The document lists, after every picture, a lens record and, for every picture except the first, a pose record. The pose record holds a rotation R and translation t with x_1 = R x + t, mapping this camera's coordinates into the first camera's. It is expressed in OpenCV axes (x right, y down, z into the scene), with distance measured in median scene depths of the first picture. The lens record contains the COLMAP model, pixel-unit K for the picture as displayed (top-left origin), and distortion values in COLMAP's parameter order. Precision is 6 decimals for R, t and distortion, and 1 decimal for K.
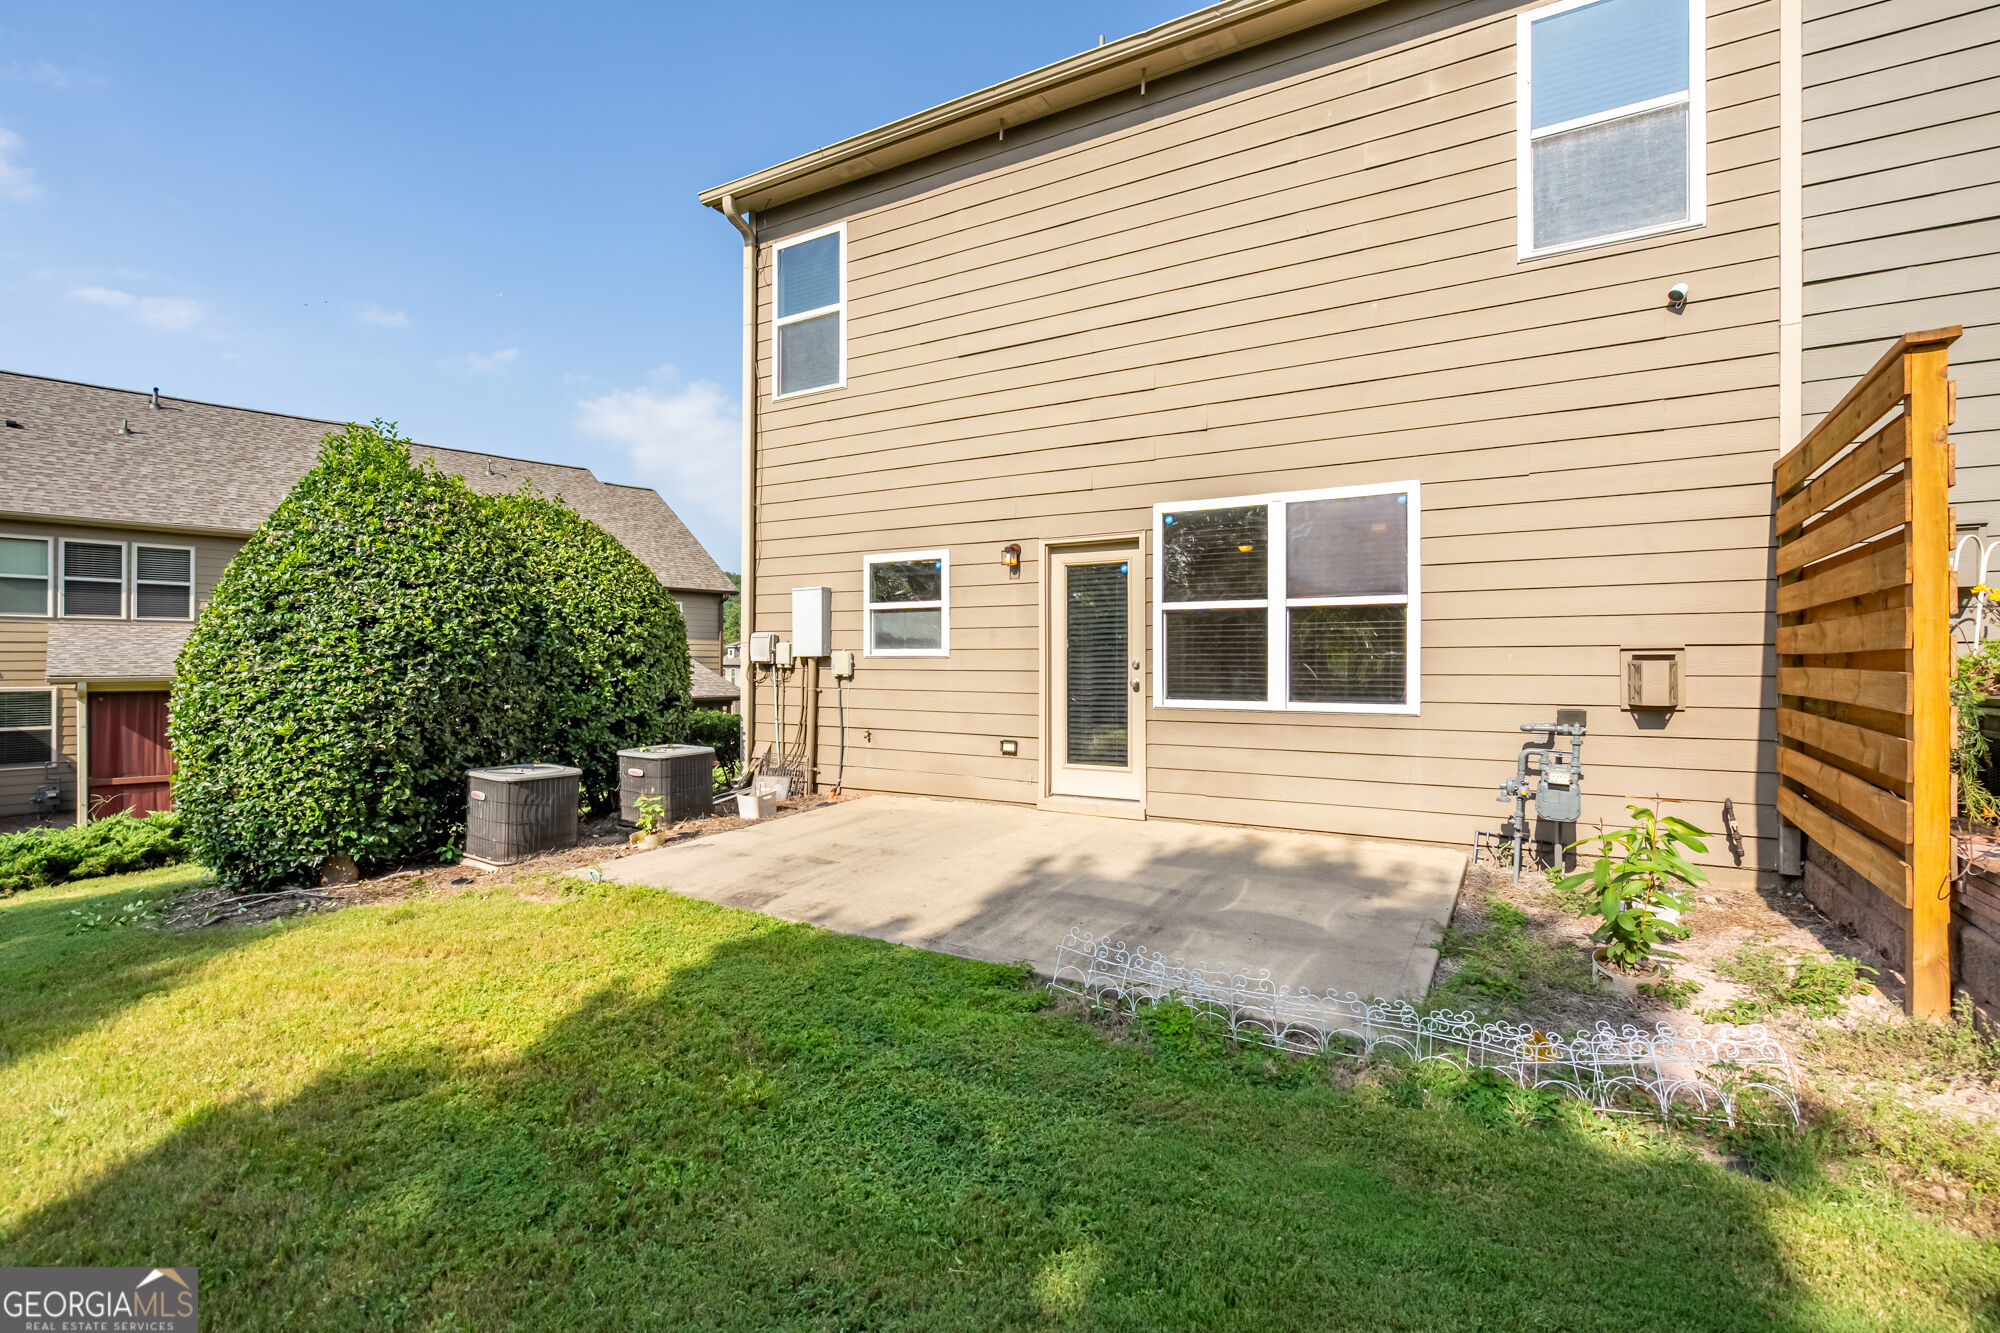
lens RADIAL K [[919.8, 0, 1067.5], [0, 919.8, 653.8], [0, 0, 1]] dist [-0.009383, 0.003239]
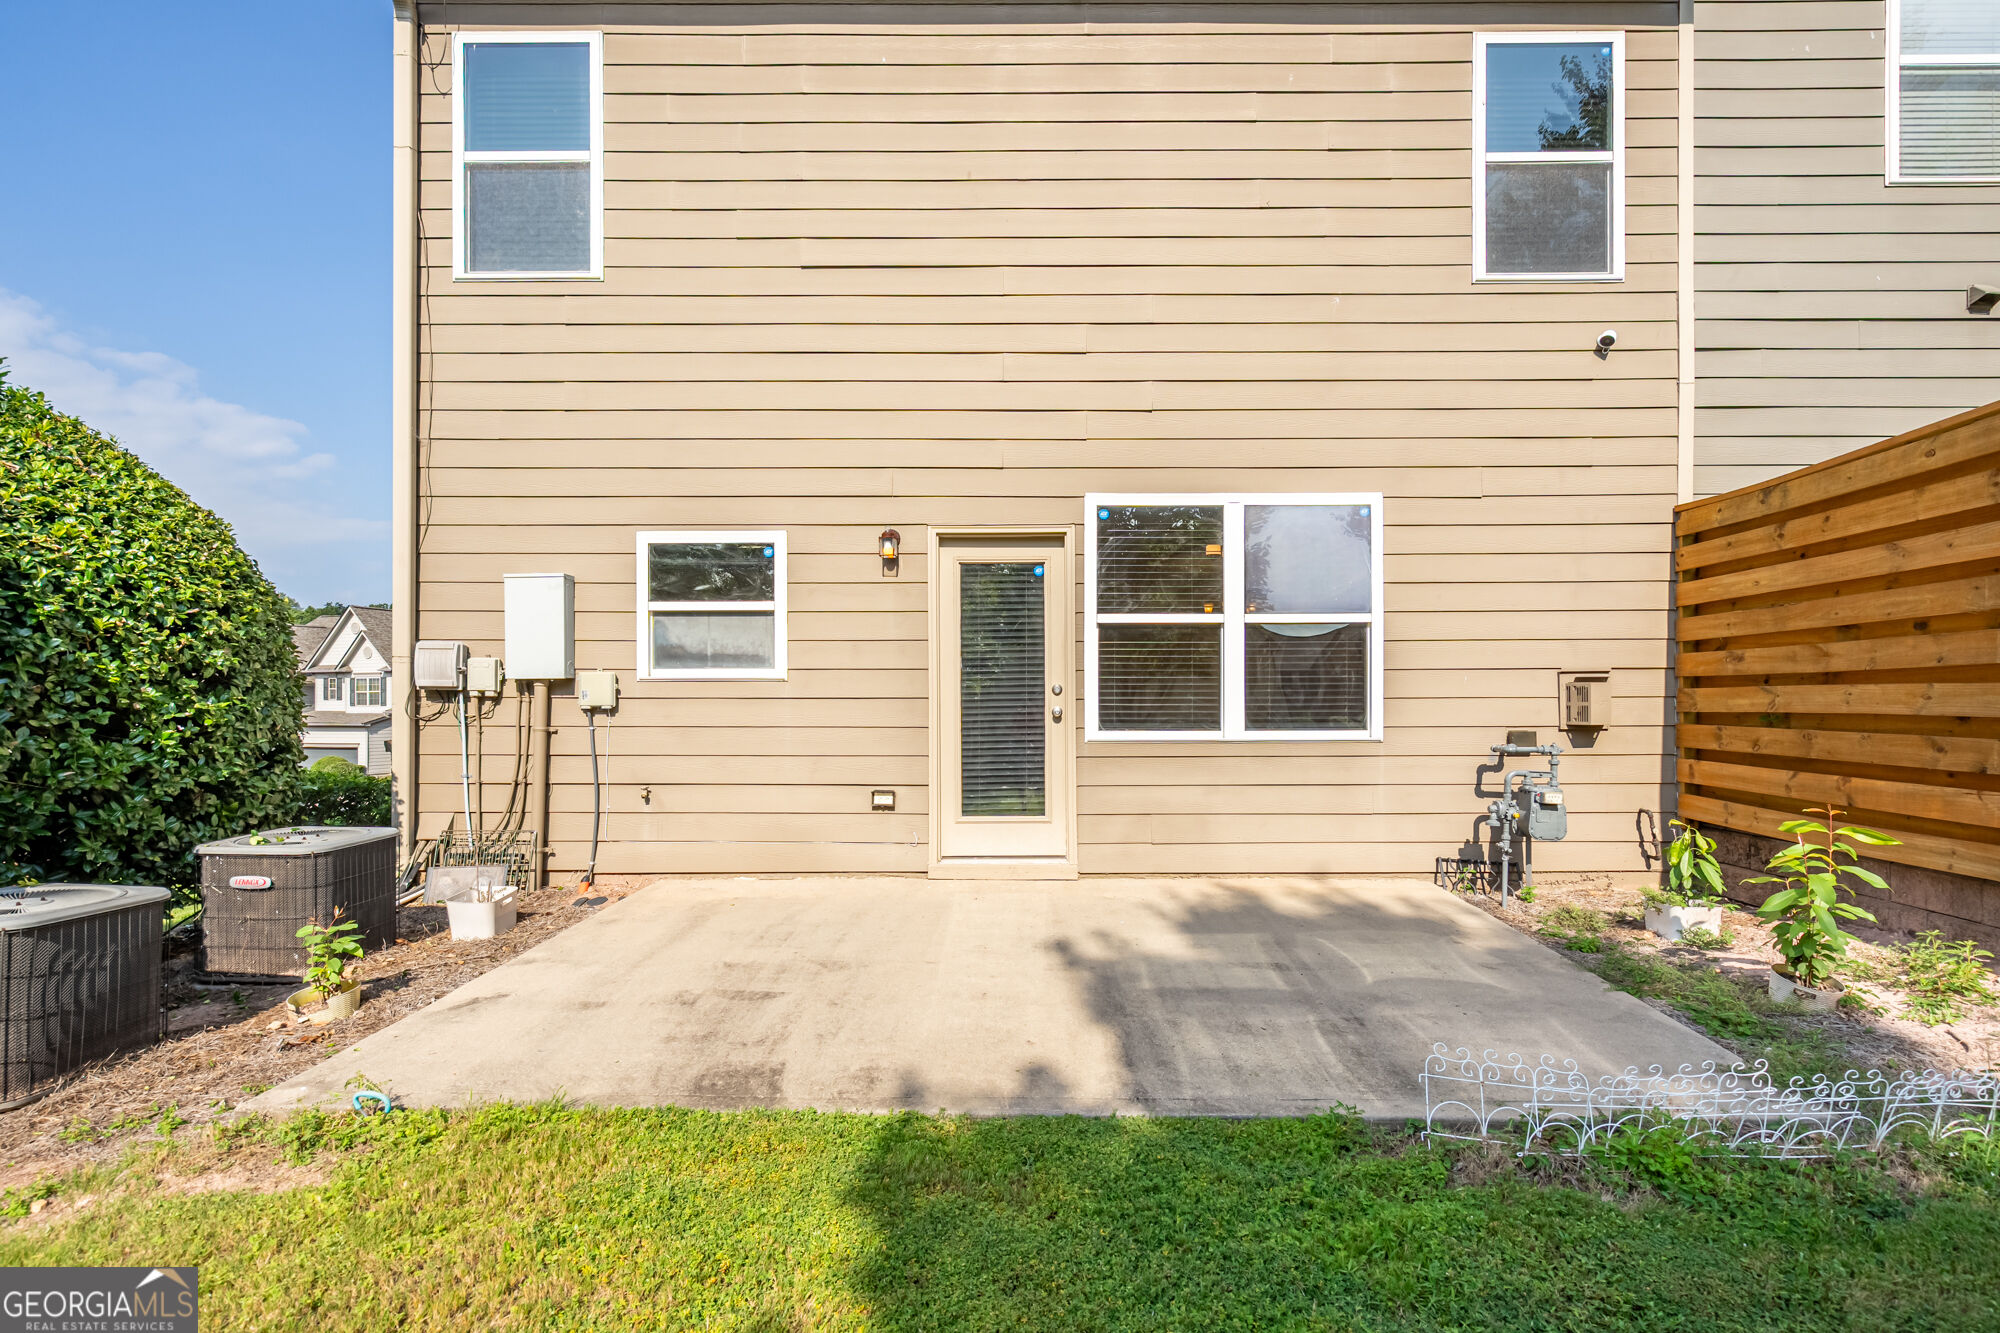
lens RADIAL K [[919.8, 0, 1059.8], [0, 919.8, 700.3], [0, 0, 1]] dist [-0.009383, 0.003239]
pose [[0.872868, -0.002747, 0.487948, -0.318943], [0.000010, 0.999984, 0.005611, 0.016834], [-0.487956, -0.004893, 0.872855, 0.287882]]
